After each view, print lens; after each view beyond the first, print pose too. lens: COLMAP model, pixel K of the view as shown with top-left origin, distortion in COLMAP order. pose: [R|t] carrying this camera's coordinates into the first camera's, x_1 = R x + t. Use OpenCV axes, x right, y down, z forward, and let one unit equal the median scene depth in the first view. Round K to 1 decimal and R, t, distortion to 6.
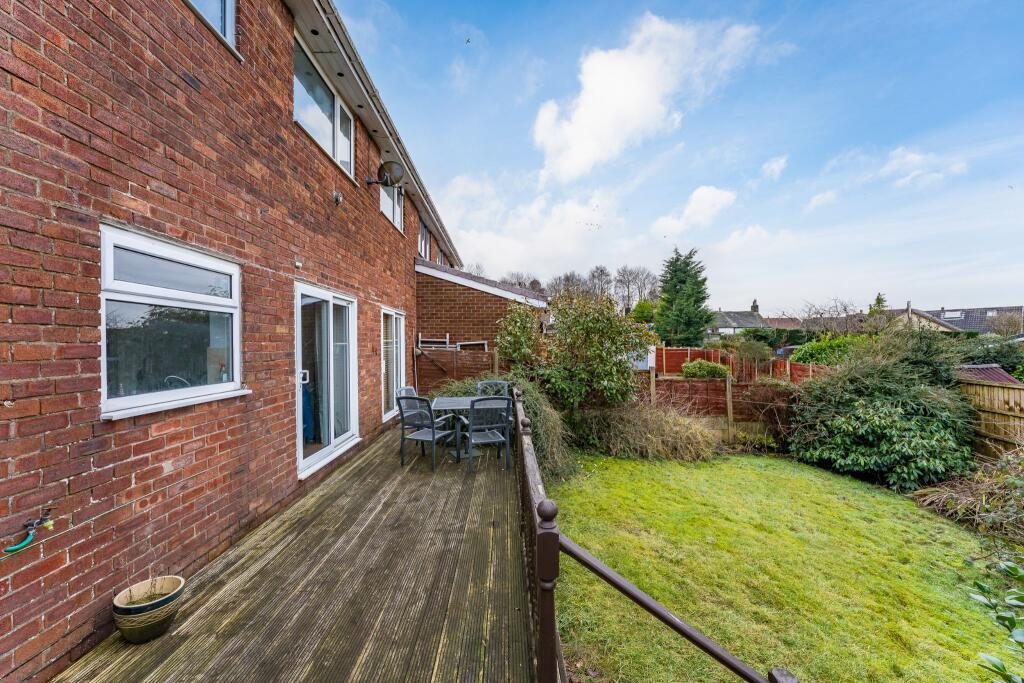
lens RADIAL K [[415.3, 0, 511.5], [0, 415.3, 338.2], [0, 0, 1]] dist [0.001253, 0.000188]
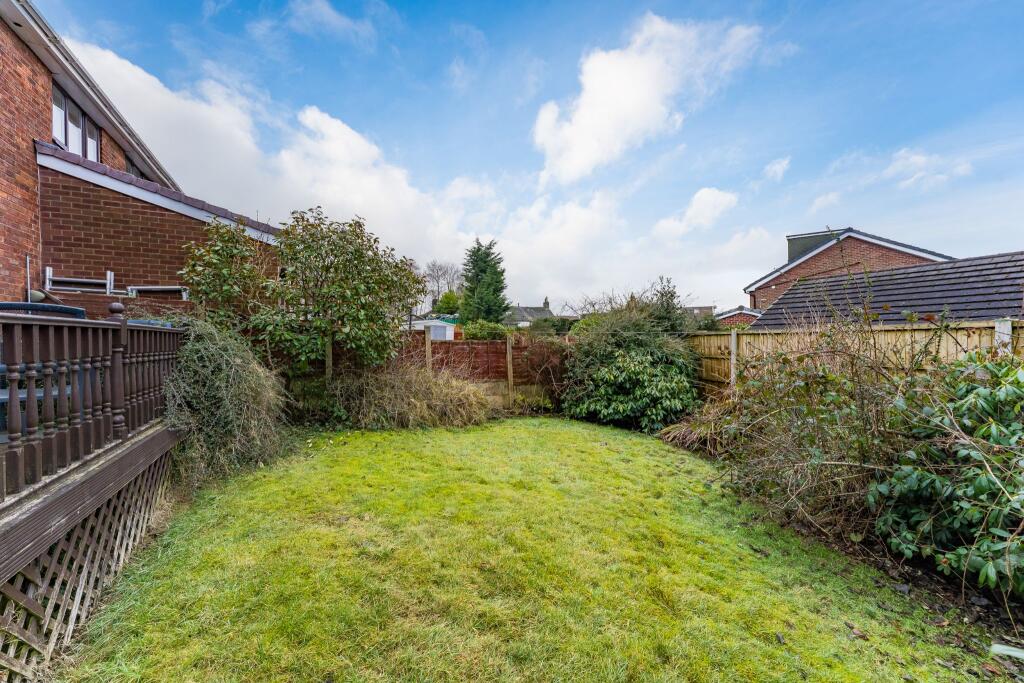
lens RADIAL K [[415.3, 0, 511.5], [0, 415.3, 338.2], [0, 0, 1]] dist [0.001253, 0.000188]
pose [[0.903895, -0.006039, 0.427712, 0.179218], [0.003781, 0.999974, 0.006129, 0.122986], [-0.427738, -0.003922, 0.903894, 0.211037]]
